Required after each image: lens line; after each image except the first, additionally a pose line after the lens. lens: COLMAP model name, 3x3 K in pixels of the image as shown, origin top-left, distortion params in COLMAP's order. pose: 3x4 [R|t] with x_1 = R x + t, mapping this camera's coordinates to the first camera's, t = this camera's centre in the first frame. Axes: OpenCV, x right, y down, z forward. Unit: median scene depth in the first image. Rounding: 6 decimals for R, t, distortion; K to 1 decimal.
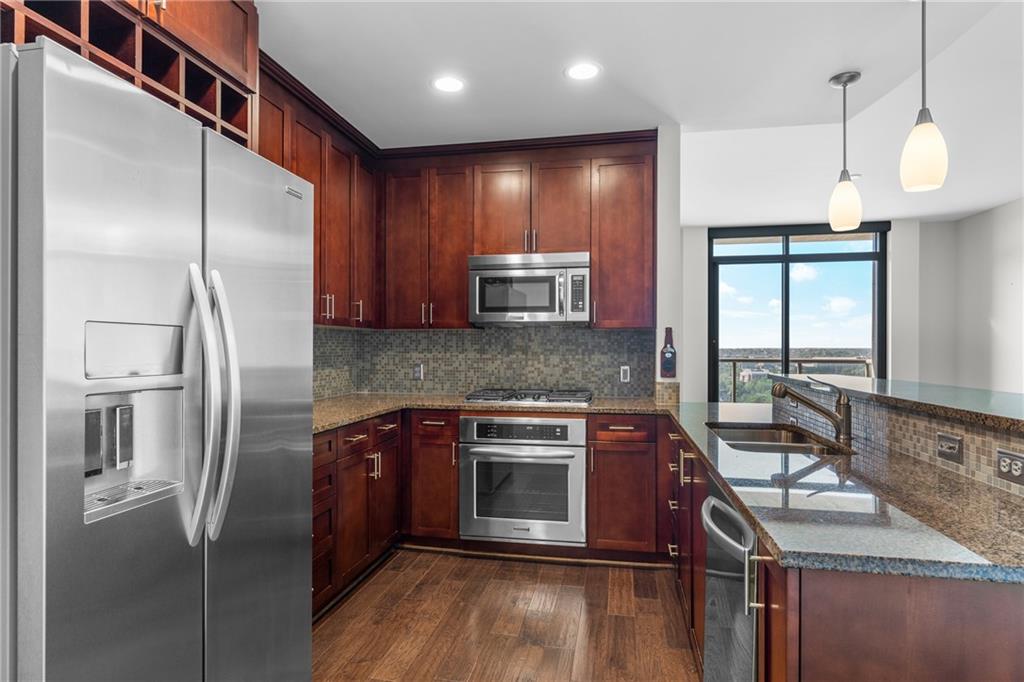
lens RADIAL K [[543.9, 0, 513.0], [0, 543.9, 346.7], [0, 0, 1]] dist [-0.003167, -0.000484]
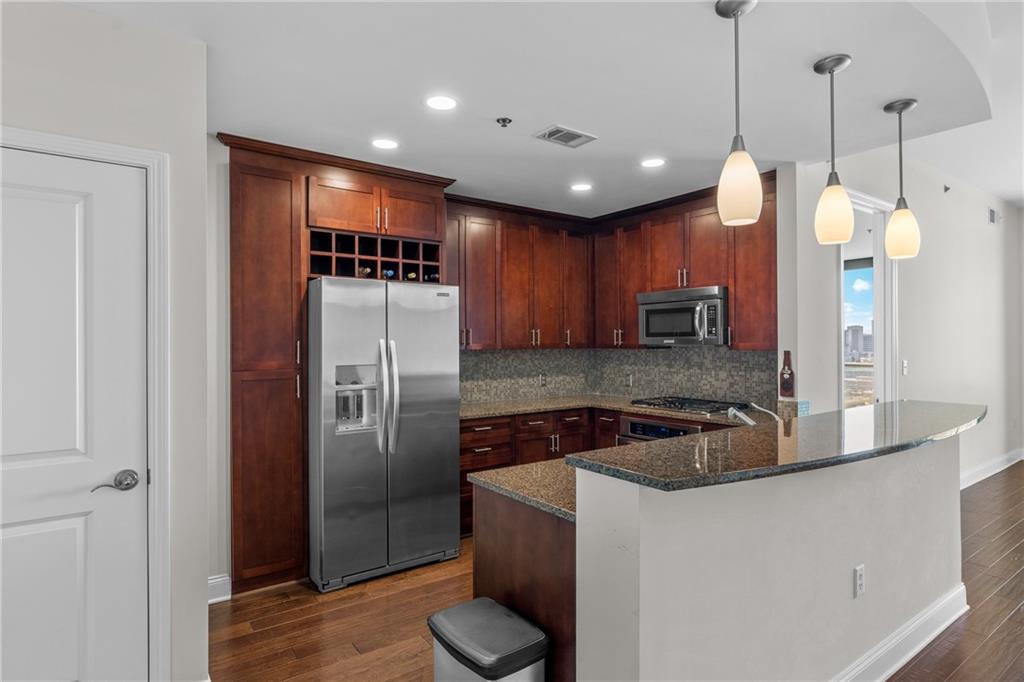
lens RADIAL K [[543.9, 0, 513.0], [0, 543.9, 346.7], [0, 0, 1]] dist [-0.003167, -0.000484]
pose [[0.735193, -0.000372, -0.677858, 0.557365], [0.005676, 0.999968, 0.005608, -0.047247], [0.677834, -0.007970, 0.735171, -0.152148]]
